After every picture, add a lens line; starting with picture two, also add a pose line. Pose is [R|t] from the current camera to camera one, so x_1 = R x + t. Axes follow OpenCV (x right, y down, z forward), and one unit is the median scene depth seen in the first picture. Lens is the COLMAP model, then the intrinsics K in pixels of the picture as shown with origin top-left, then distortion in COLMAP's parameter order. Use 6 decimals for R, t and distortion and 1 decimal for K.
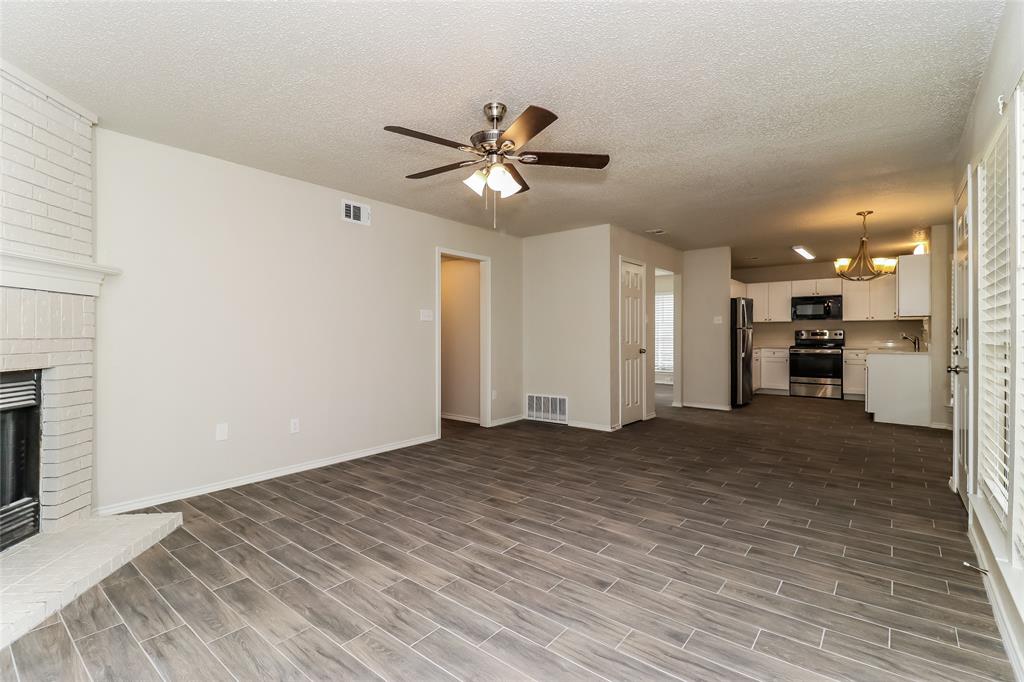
lens RADIAL K [[481.7, 0, 512.5], [0, 481.7, 332.4], [0, 0, 1]] dist [0.014315, -0.005903]
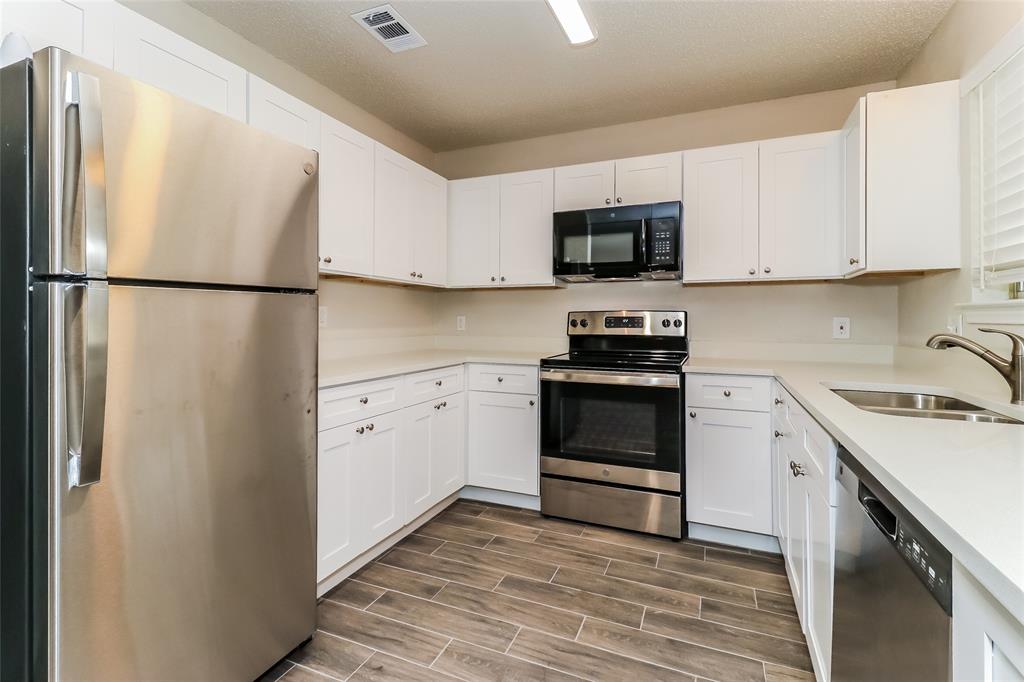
lens RADIAL K [[481.7, 0, 496.6], [0, 481.7, 313.0], [0, 0, 1]] dist [0.014315, -0.005903]
pose [[0.963865, 0.013418, 0.266052, 0.466018], [-0.011333, 0.999892, -0.009369, 0.001680], [-0.266149, 0.006015, 0.963913, 0.708523]]
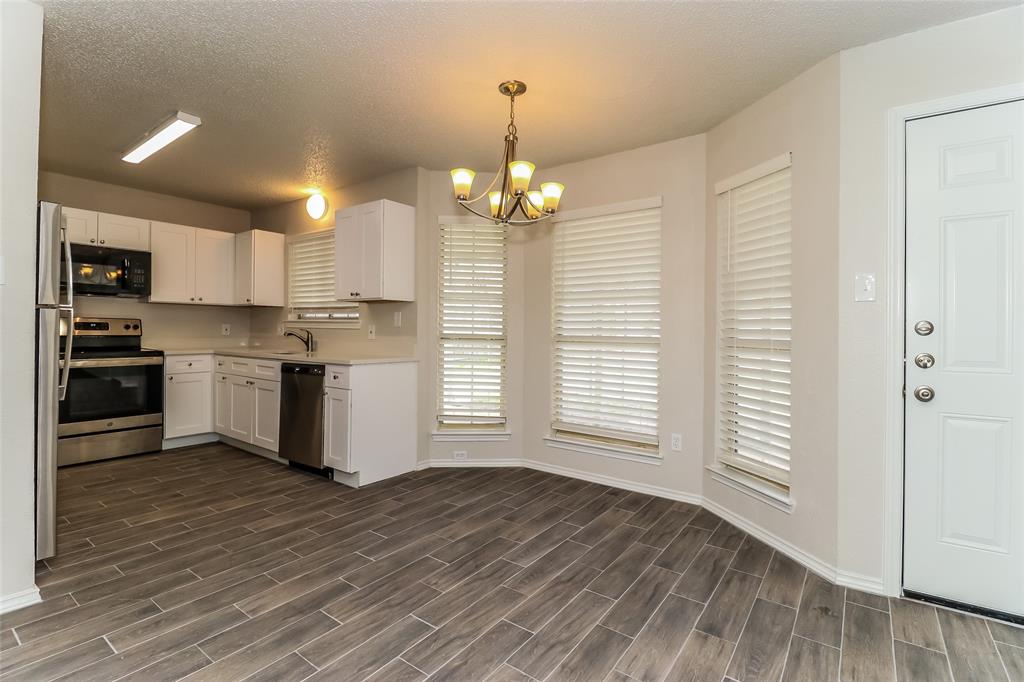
lens RADIAL K [[481.7, 0, 500.4], [0, 481.7, 328.4], [0, 0, 1]] dist [0.014315, -0.005903]
pose [[-0.039224, 0.007394, 0.999203, 0.134317], [-0.017707, 0.999810, -0.008094, 0.003013], [-0.999074, -0.018010, -0.039086, 0.626818]]
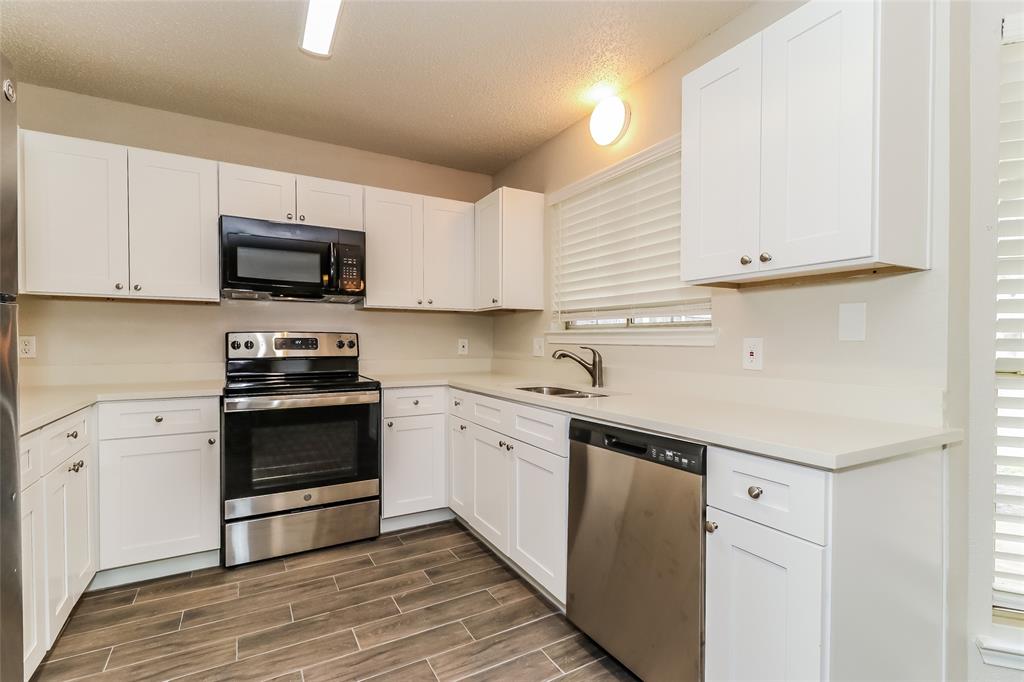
lens RADIAL K [[481.7, 0, 514.4], [0, 481.7, 346.0], [0, 0, 1]] dist [0.014315, -0.005903]
pose [[0.351338, -0.003129, 0.936244, 0.380865], [-0.010863, 0.999913, 0.007418, 0.001423], [-0.936186, -0.012777, 0.351273, 0.759571]]
